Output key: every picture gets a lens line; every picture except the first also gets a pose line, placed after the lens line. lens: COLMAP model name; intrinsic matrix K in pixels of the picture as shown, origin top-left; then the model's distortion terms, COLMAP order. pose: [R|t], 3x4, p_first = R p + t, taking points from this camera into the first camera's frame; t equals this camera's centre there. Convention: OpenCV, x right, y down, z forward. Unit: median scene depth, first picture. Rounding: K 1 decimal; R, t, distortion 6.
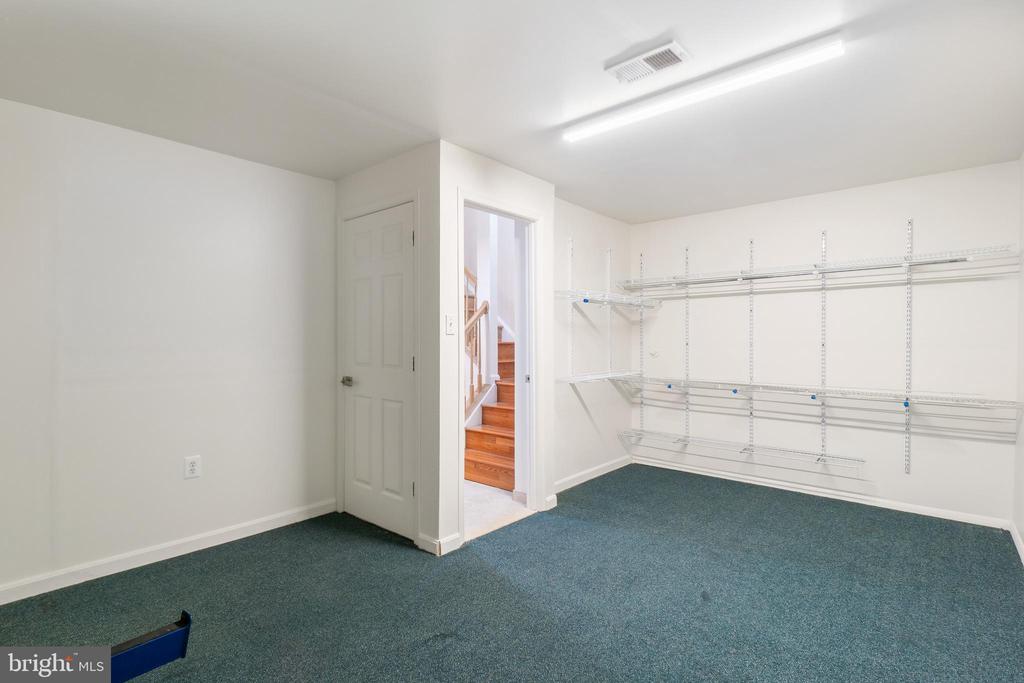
lens RADIAL K [[475.2, 0, 510.3], [0, 475.2, 332.6], [0, 0, 1]] dist [-0.001864, -0.000137]
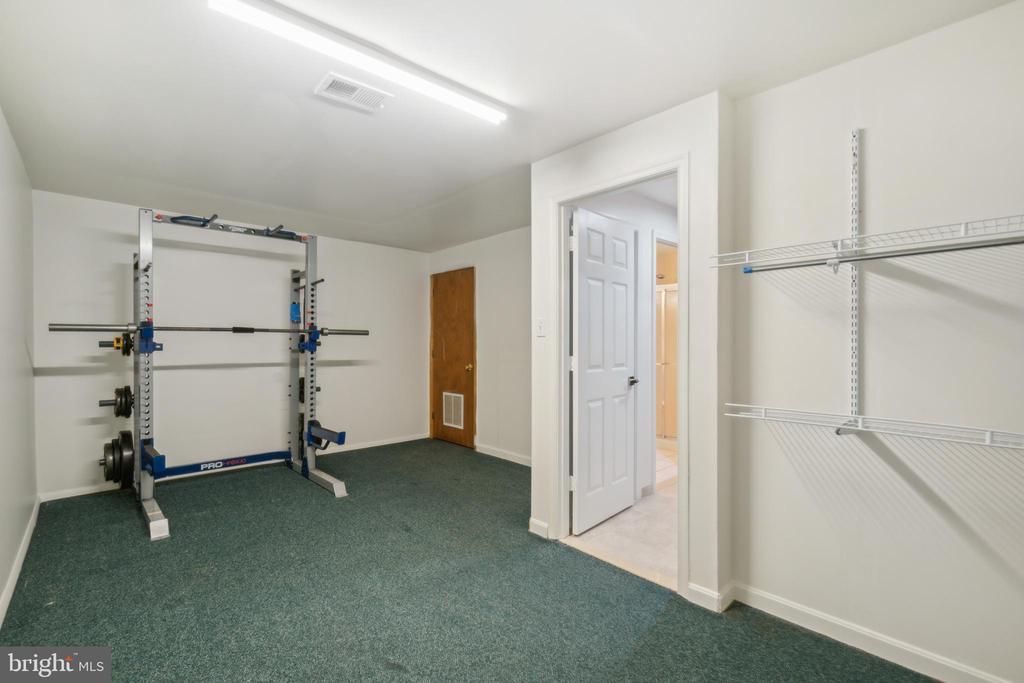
lens RADIAL K [[475.0, 0, 512.0], [0, 475.0, 341.5], [0, 0, 1]] dist [-0.001415, -0.000098]
pose [[-0.107816, -0.000026, -0.994171, 0.859189], [0.011159, 0.999937, -0.001236, 0.013752], [0.994108, -0.011227, -0.107808, 0.941275]]
